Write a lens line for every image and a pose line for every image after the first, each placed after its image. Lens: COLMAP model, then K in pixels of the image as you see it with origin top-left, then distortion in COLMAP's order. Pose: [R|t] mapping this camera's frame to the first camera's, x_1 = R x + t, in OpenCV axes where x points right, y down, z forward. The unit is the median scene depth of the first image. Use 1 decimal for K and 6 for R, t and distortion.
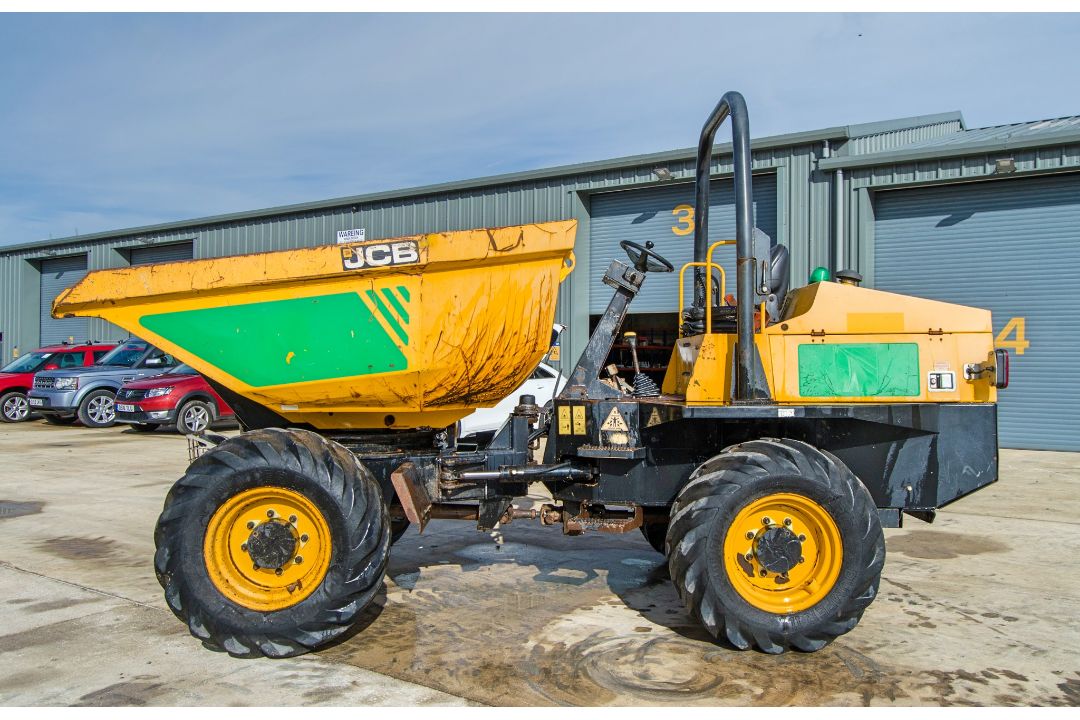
lens RADIAL K [[887.8, 0, 540.0], [0, 887.8, 360.0], [0, 0, 1]] dist [-0.011013, -0.002960]
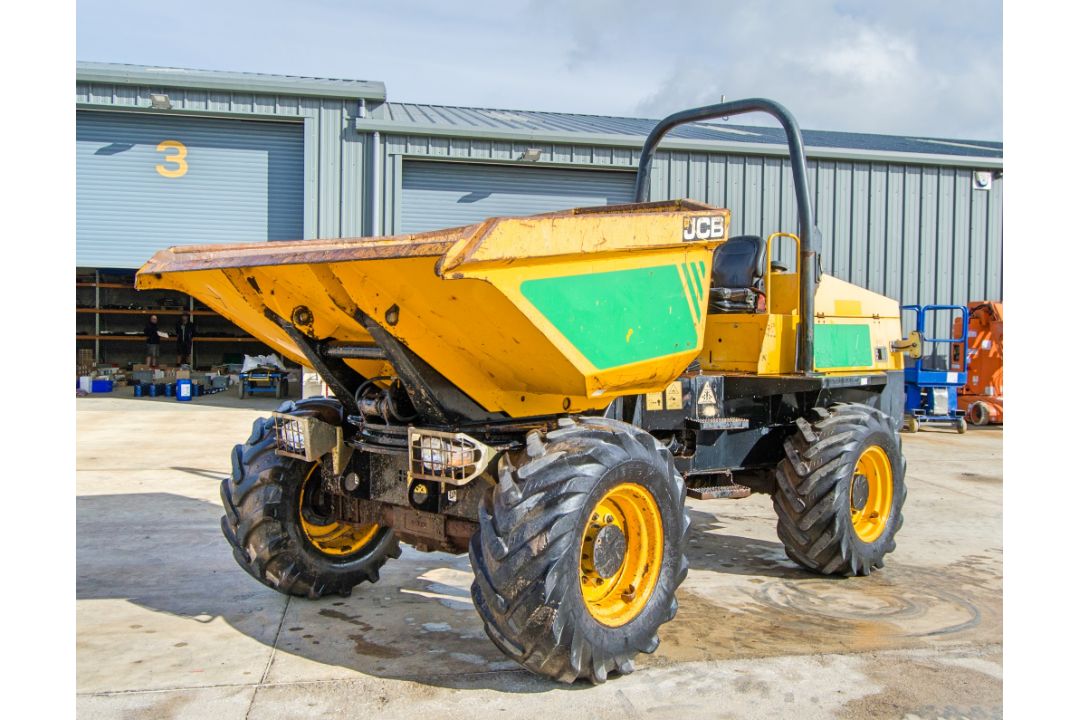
lens RADIAL K [[978.8, 0, 552.4], [0, 978.8, 361.4], [0, 0, 1]] dist [-0.008304, -0.000491]
pose [[0.693537, -0.015080, 0.720263, -0.945651], [-0.012697, 0.999370, 0.033149, -0.007480], [-0.720309, -0.032135, 0.692908, 0.350880]]
